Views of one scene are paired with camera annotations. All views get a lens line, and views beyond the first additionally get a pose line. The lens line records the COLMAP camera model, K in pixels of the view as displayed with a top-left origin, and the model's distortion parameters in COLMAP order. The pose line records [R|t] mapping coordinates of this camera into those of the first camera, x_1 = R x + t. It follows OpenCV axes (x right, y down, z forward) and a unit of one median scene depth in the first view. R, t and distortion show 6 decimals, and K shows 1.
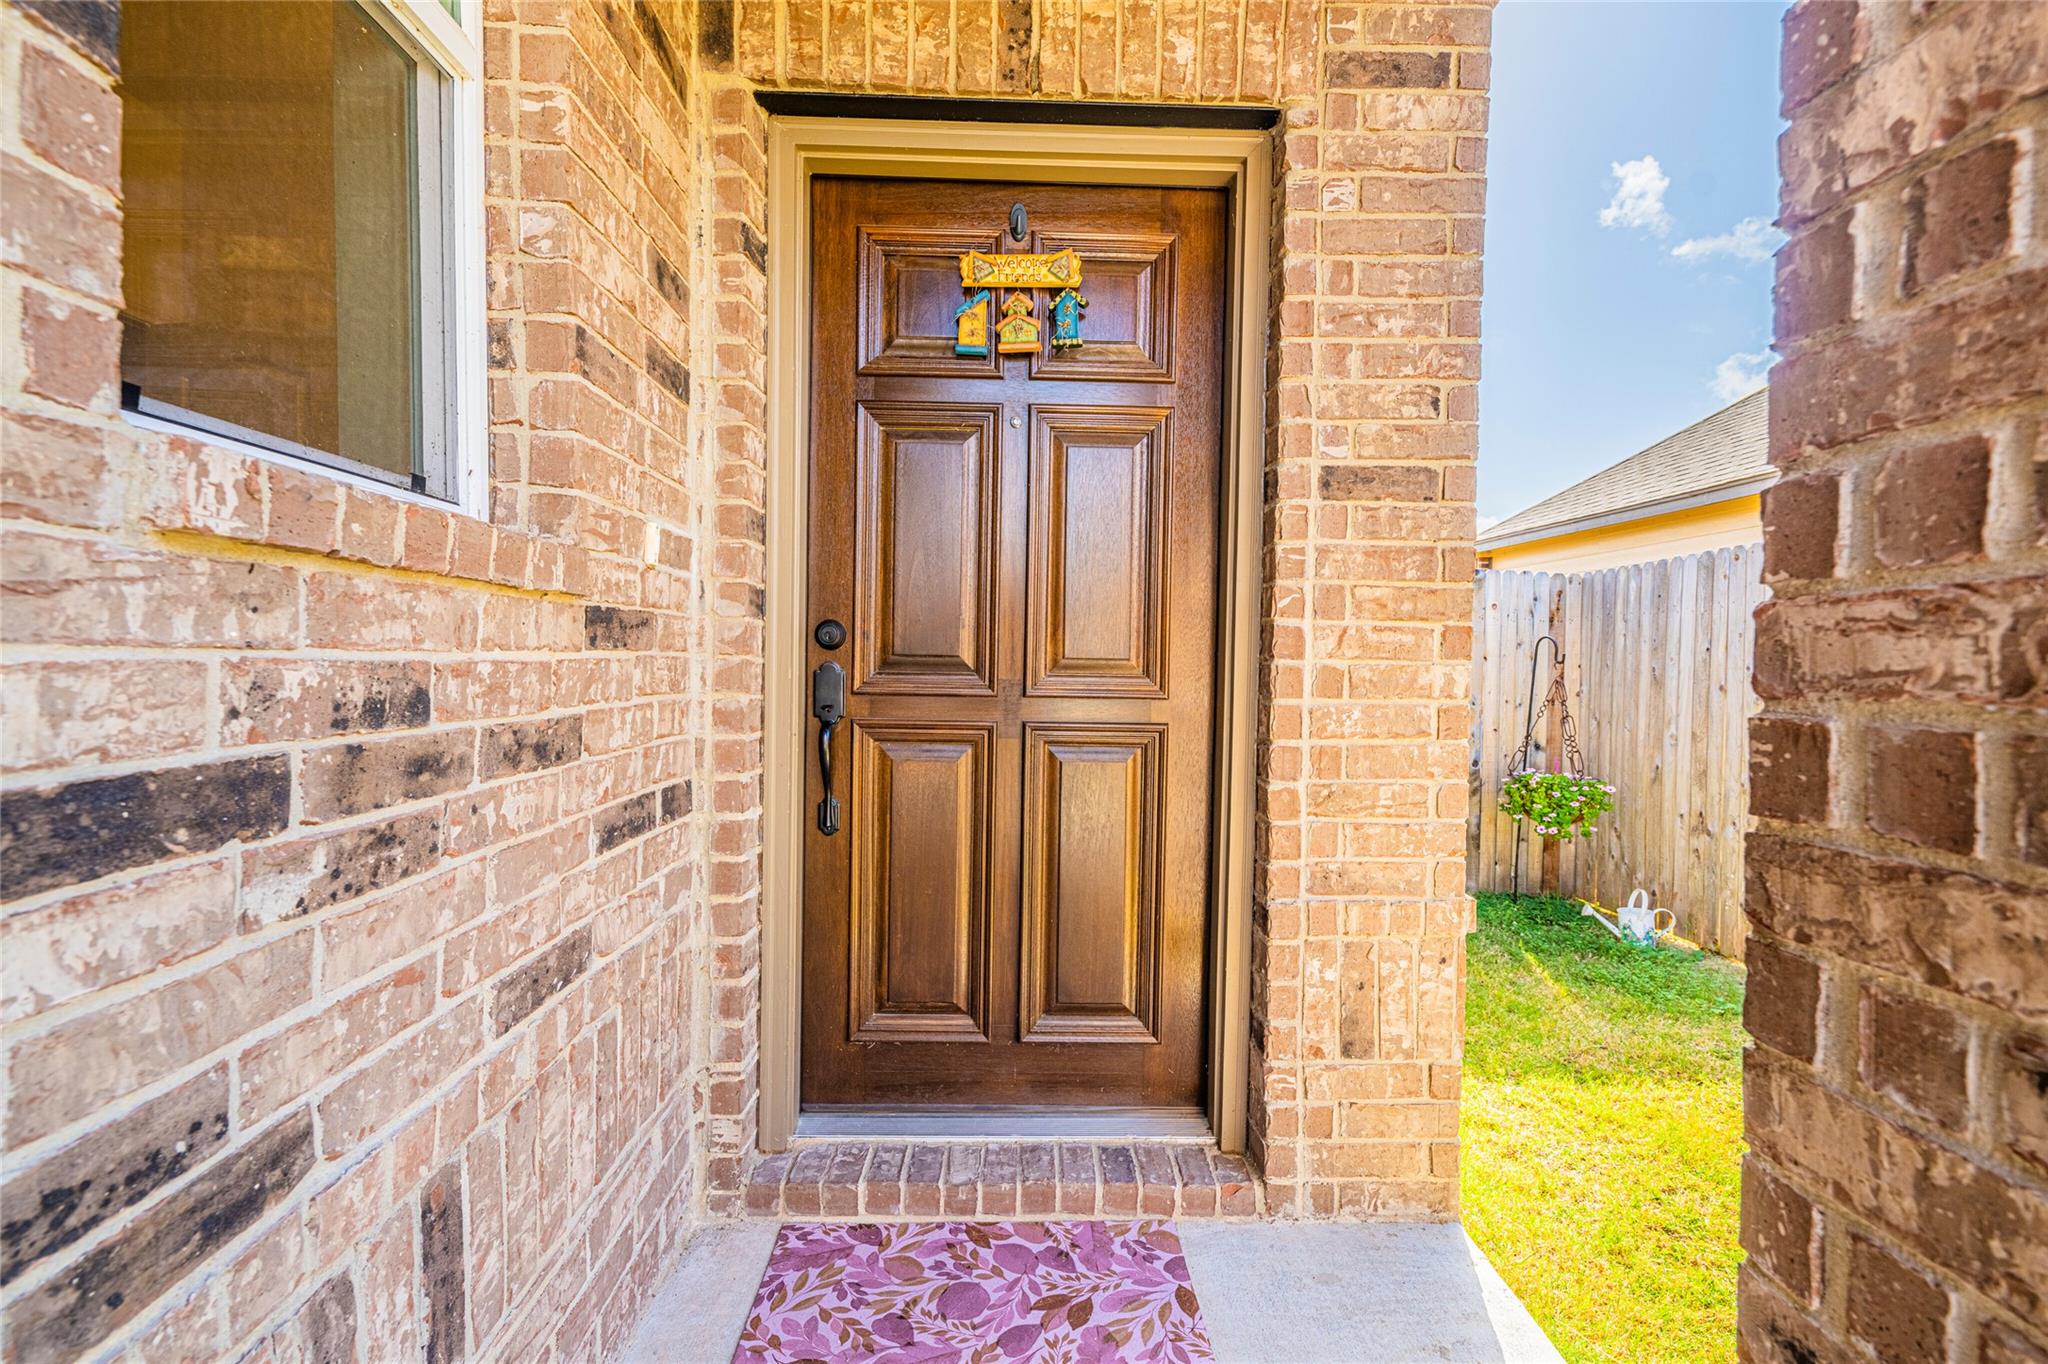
lens RADIAL K [[867.8, 0, 1019.8], [0, 867.8, 680.8], [0, 0, 1]] dist [0.010923, -0.001097]
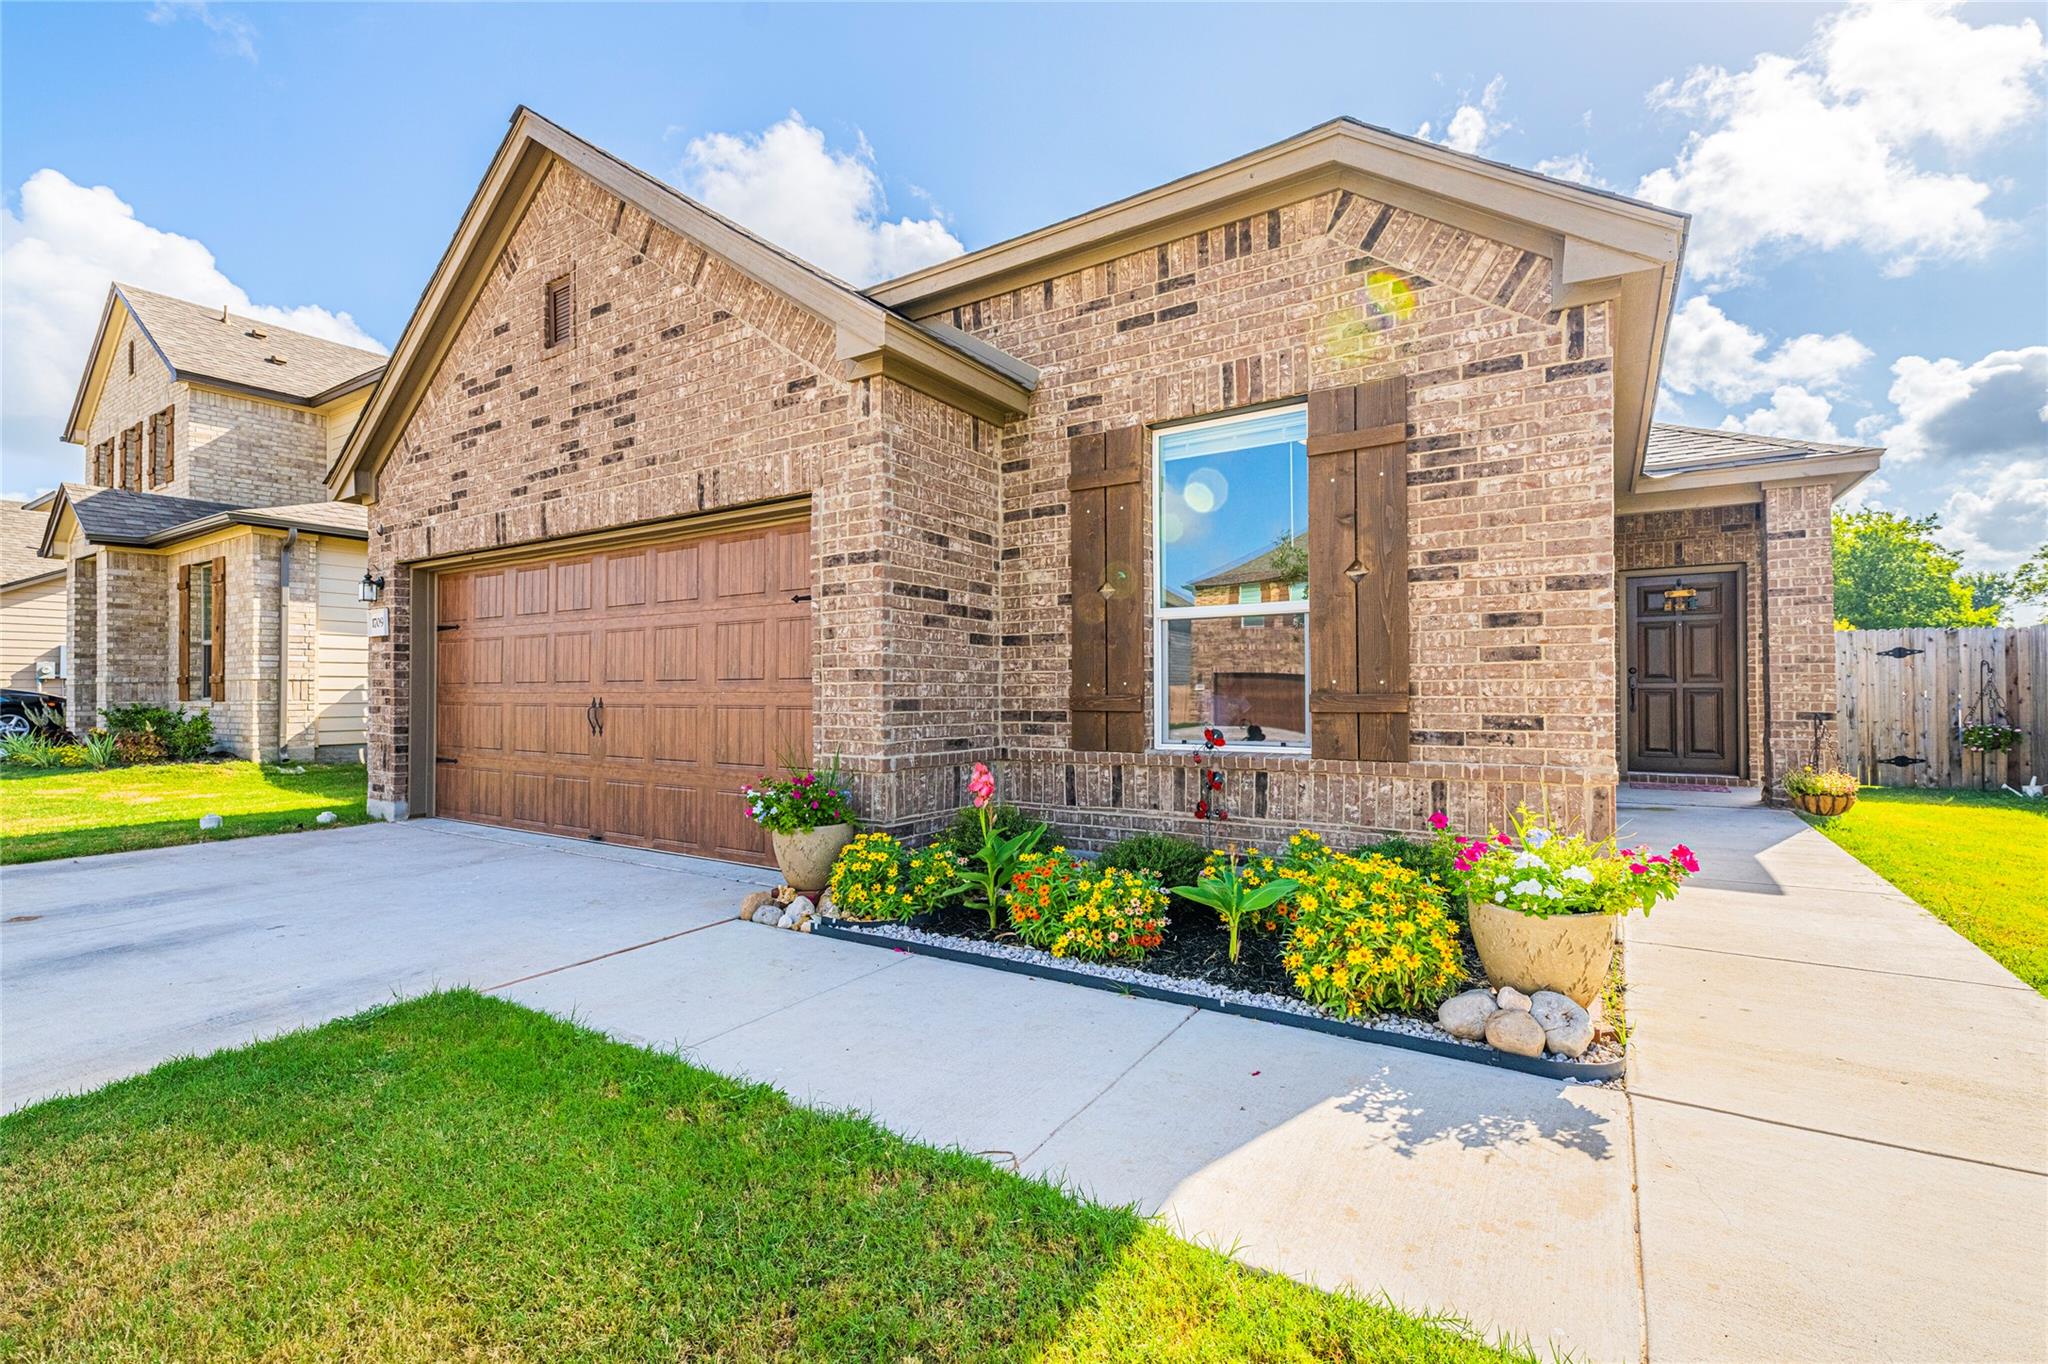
lens RADIAL K [[867.8, 0, 1029.7], [0, 867.8, 681.2], [0, 0, 1]] dist [0.010923, -0.001097]
pose [[0.826810, -0.022865, -0.562016, -0.269398], [-0.000448, 0.999146, -0.041309, 0.210662], [0.562481, 0.034406, 0.826094, -4.990575]]
